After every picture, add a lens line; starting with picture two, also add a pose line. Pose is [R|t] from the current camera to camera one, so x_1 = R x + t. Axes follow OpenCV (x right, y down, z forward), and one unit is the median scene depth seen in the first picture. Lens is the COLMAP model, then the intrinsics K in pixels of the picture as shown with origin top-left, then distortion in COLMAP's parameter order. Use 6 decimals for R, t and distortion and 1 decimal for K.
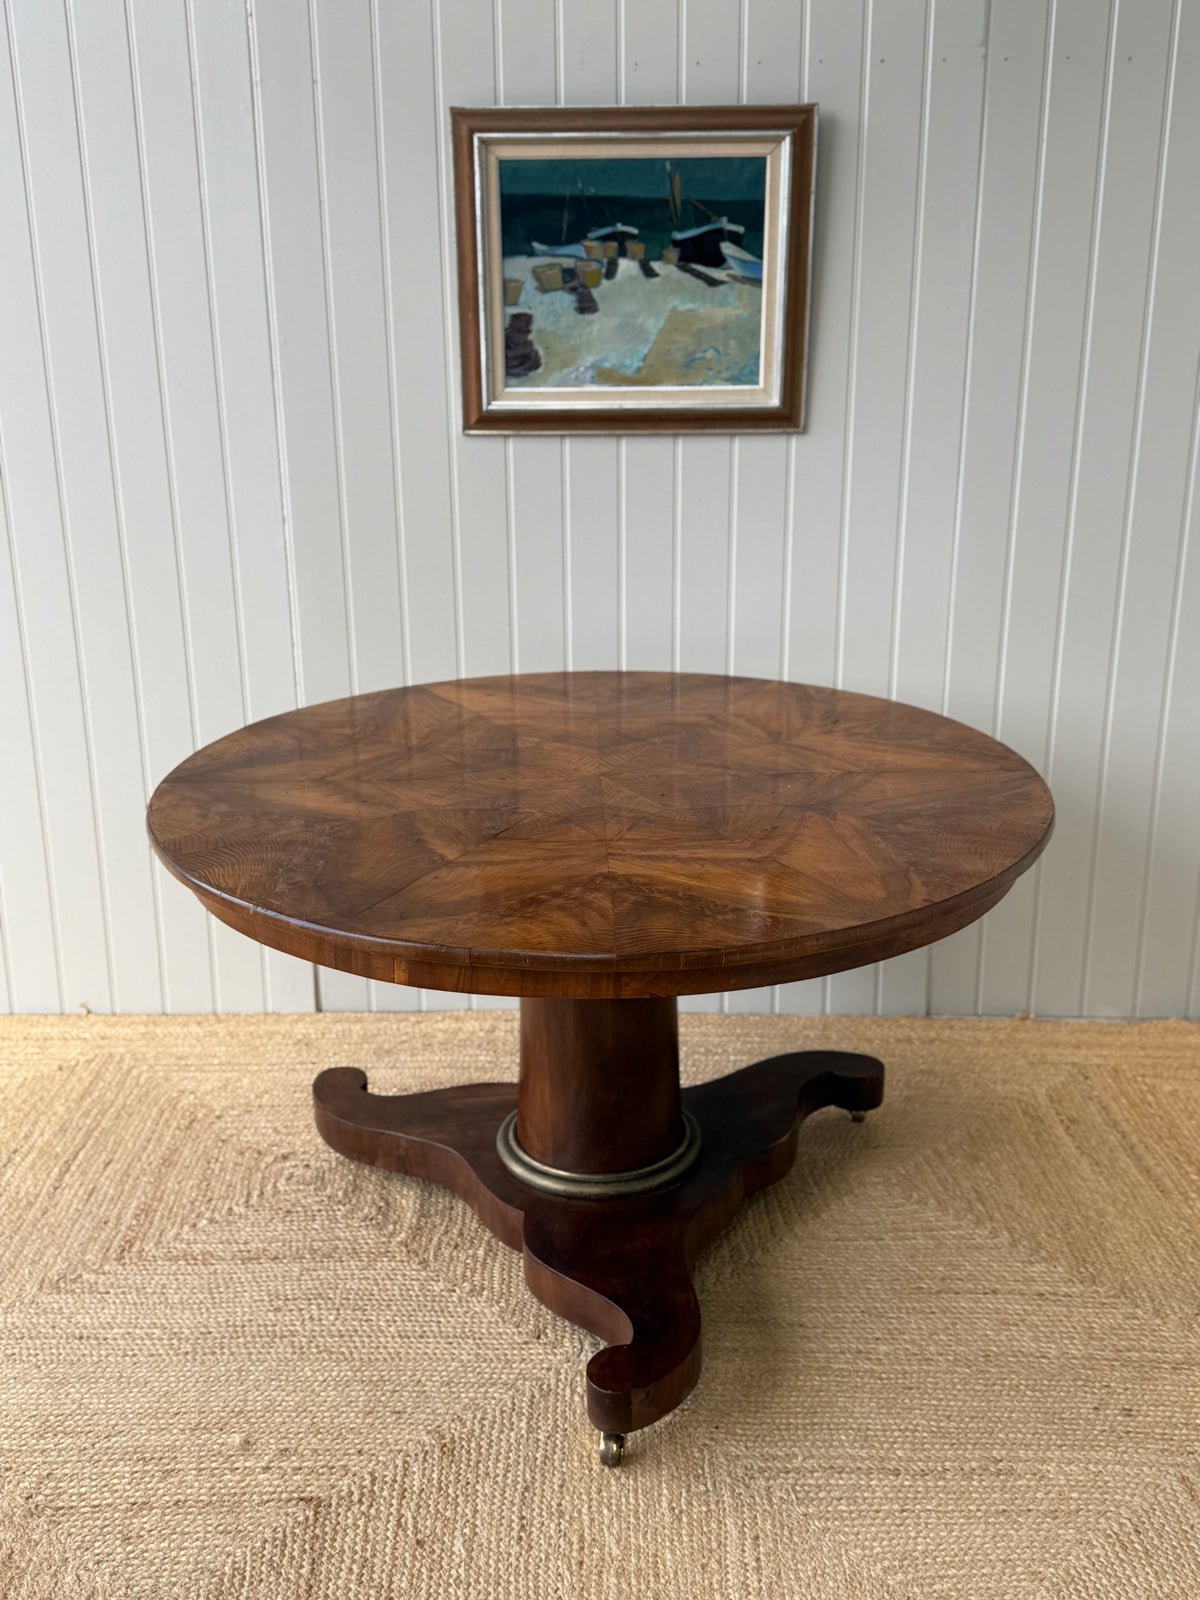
lens RADIAL K [[1581.3, 0, 600.0], [0, 1581.3, 800.0], [0, 0, 1]] dist [0.121968, -0.236639]
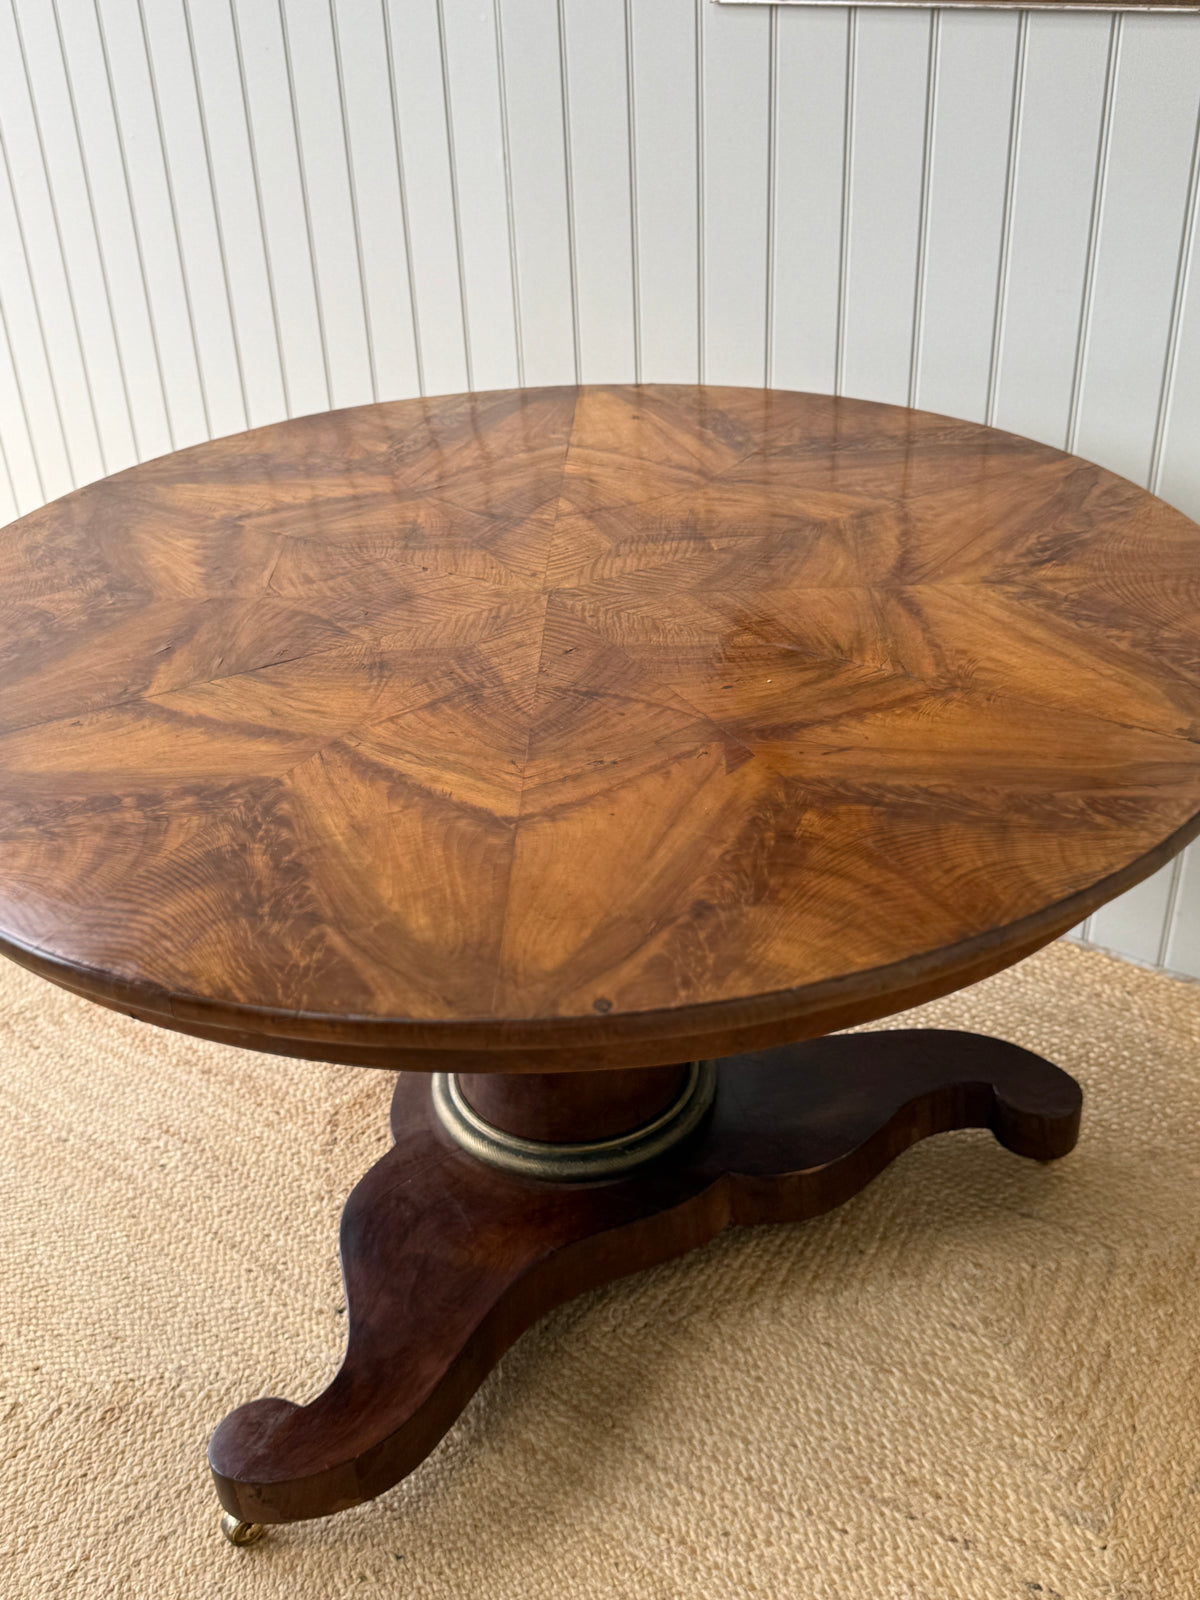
lens RADIAL K [[1599.5, 0, 598.7], [0, 1599.5, 792.3], [0, 0, 1]] dist [0.117491, -0.240024]
pose [[0.827574, 0.264198, -0.495298, 0.360612], [-0.137207, 0.950762, 0.277894, -0.121793], [0.544330, -0.162020, 0.823076, 0.453862]]
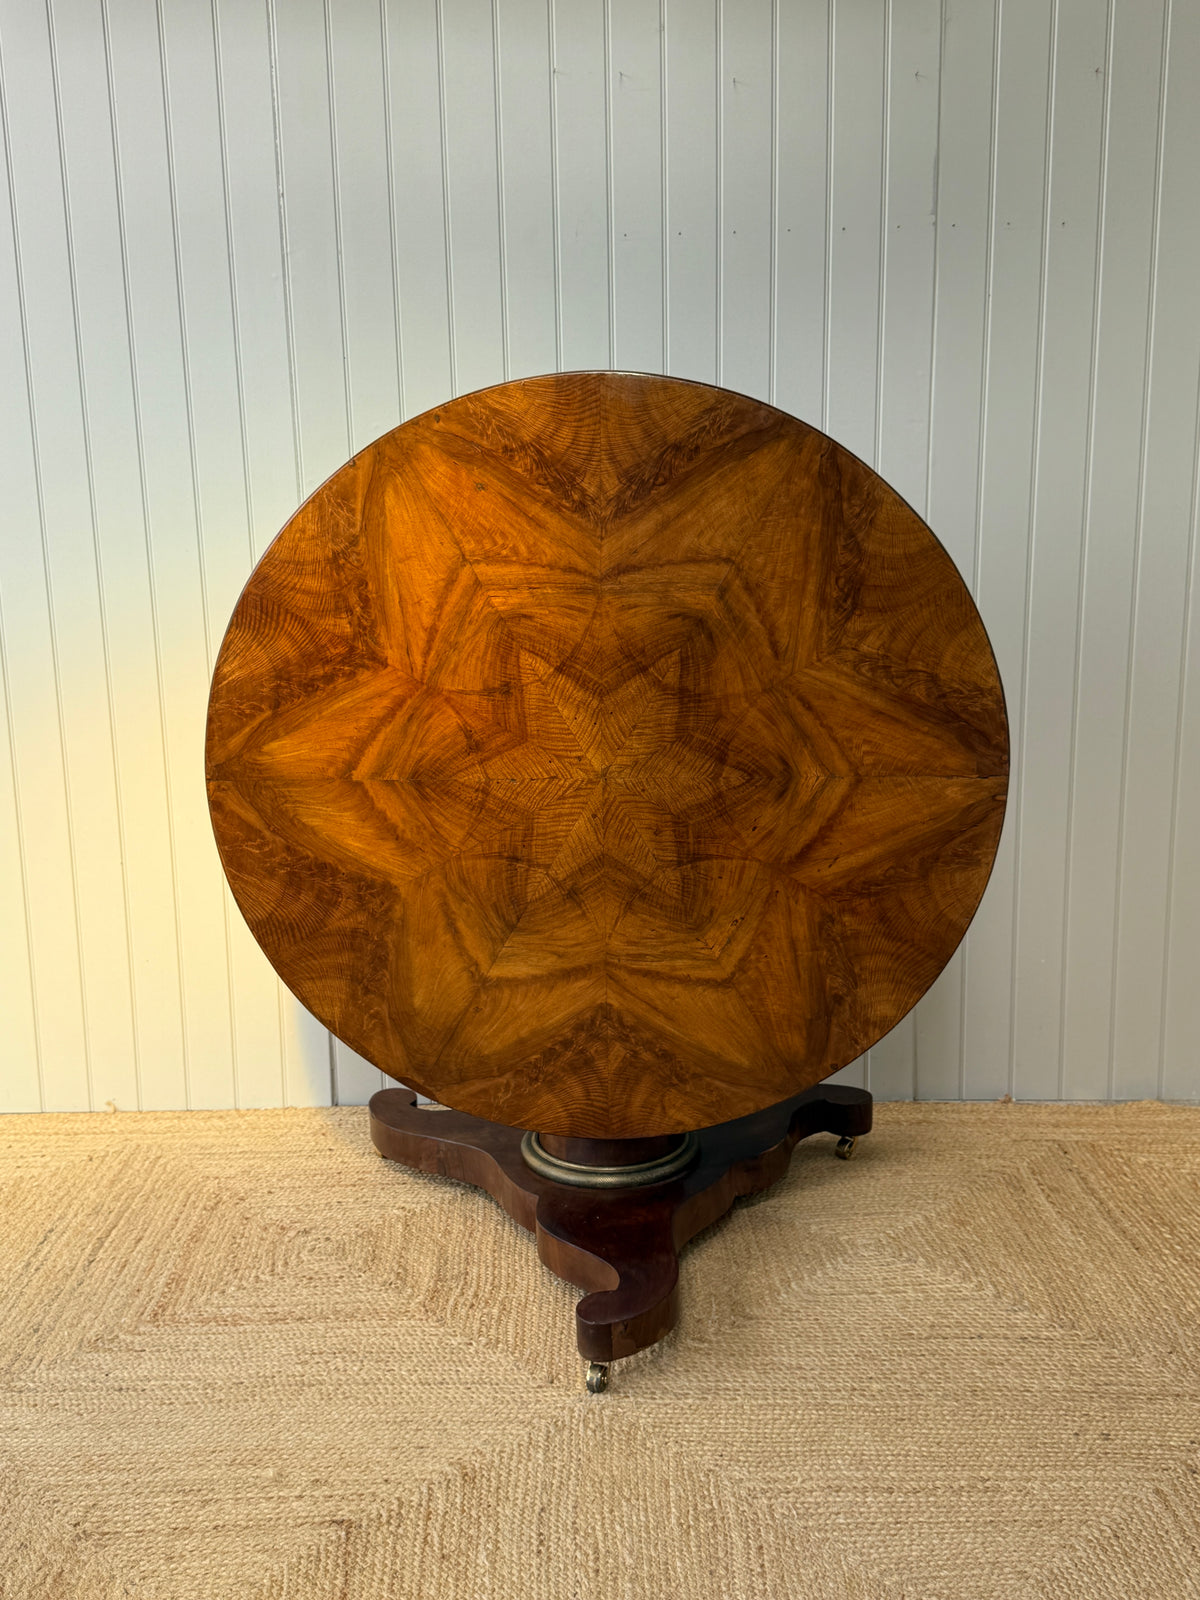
lens RADIAL K [[1582.0, 0, 601.0], [0, 1582.0, 805.5], [0, 0, 1]] dist [0.114287, -0.213327]
pose [[0.999905, -0.012461, 0.005864, -0.007064], [0.012975, 0.995125, -0.097767, 0.056994], [-0.004617, 0.097834, 0.995192, -0.089921]]
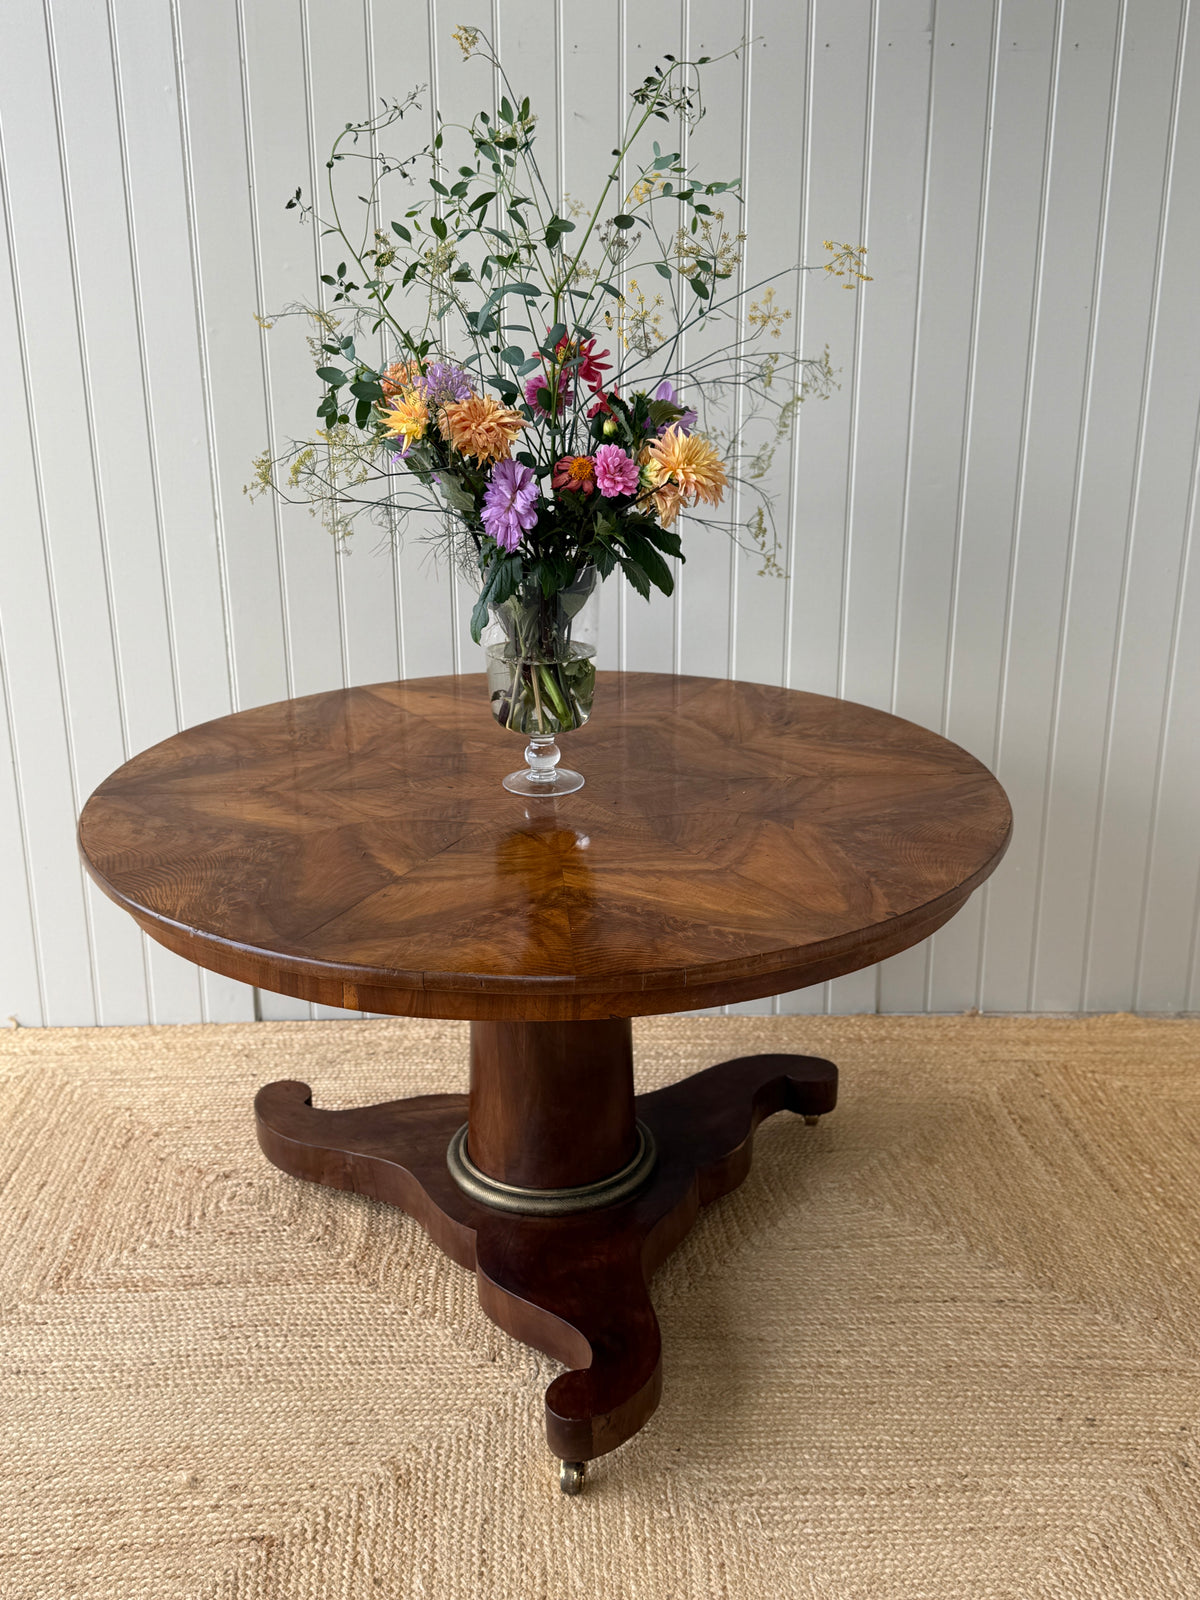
lens RADIAL K [[1582.0, 0, 601.0], [0, 1582.0, 805.5], [0, 0, 1]] dist [0.114287, -0.213327]
pose [[0.998996, -0.011514, 0.043302, -0.010890], [0.010855, 0.999822, 0.015419, -0.015977], [-0.043472, -0.014934, 0.998943, 0.025102]]
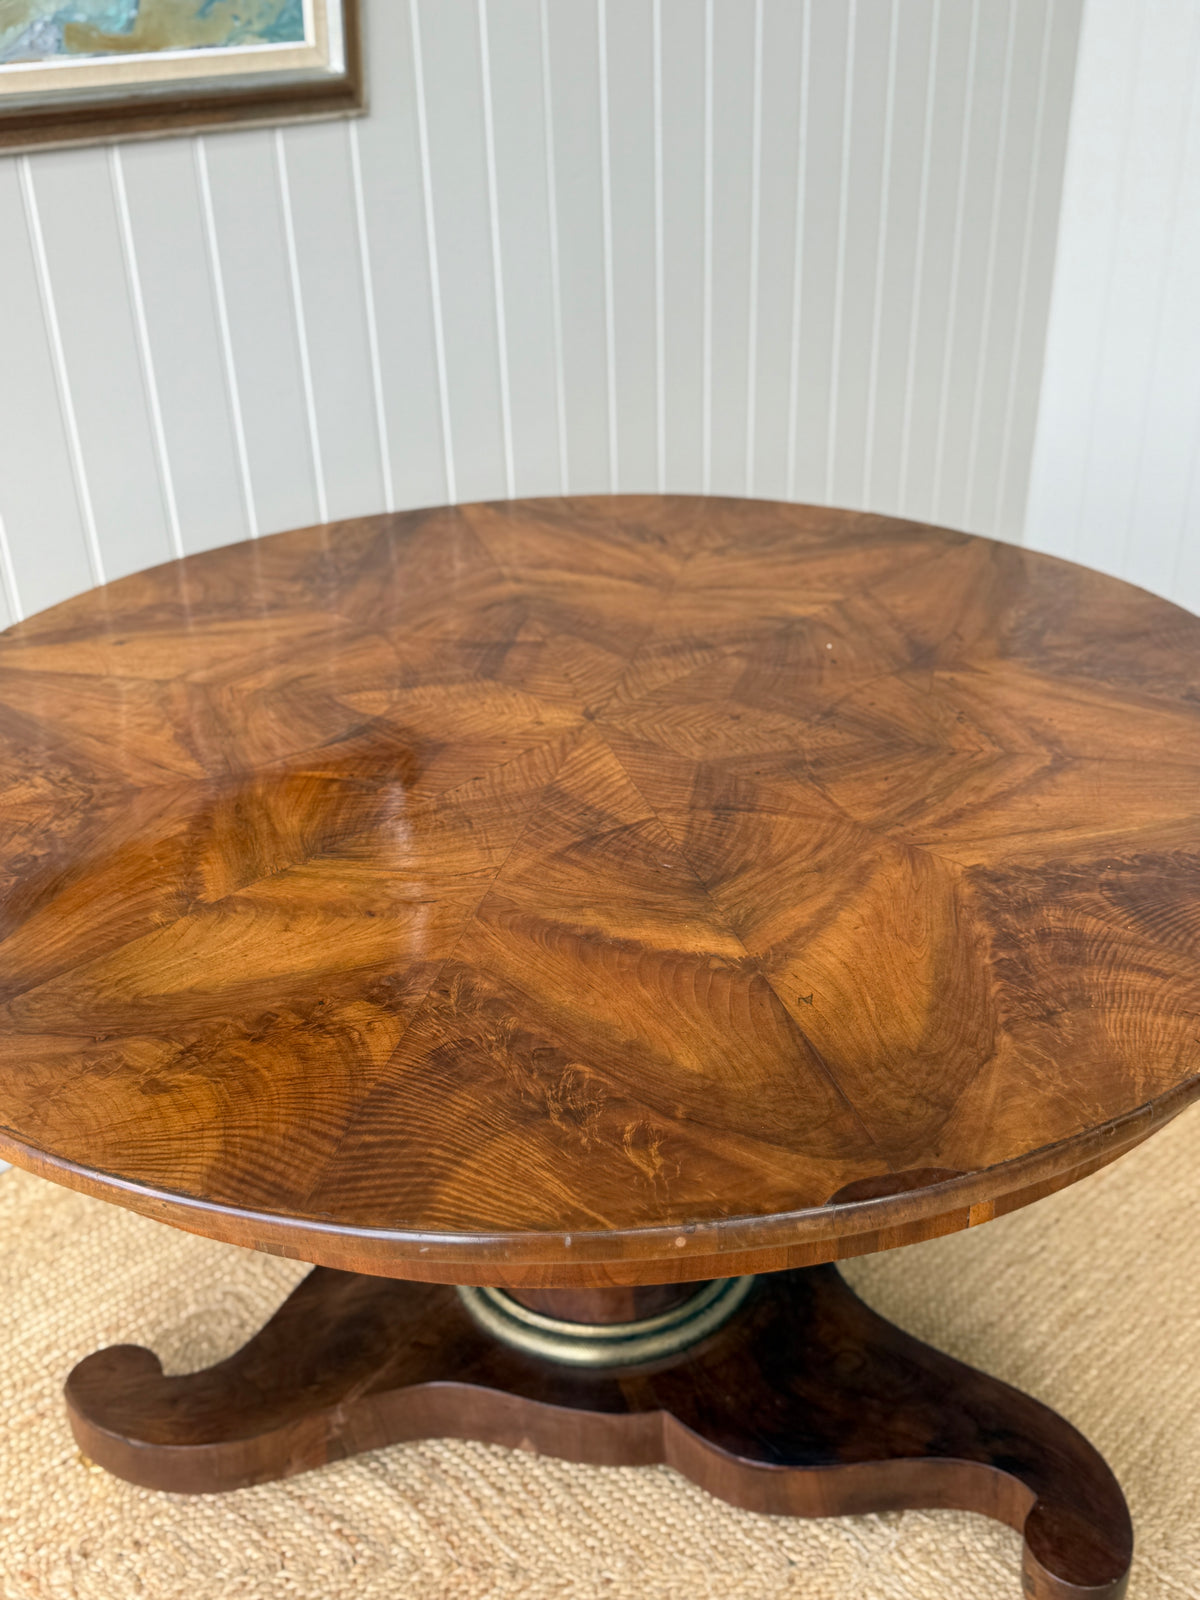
lens RADIAL K [[1599.5, 0, 598.7], [0, 1599.5, 792.3], [0, 0, 1]] dist [0.117491, -0.240024]
pose [[0.697618, -0.341532, 0.629829, -0.386508], [0.238767, 0.939645, 0.245068, -0.136039], [-0.675514, -0.020582, 0.737060, 0.543715]]
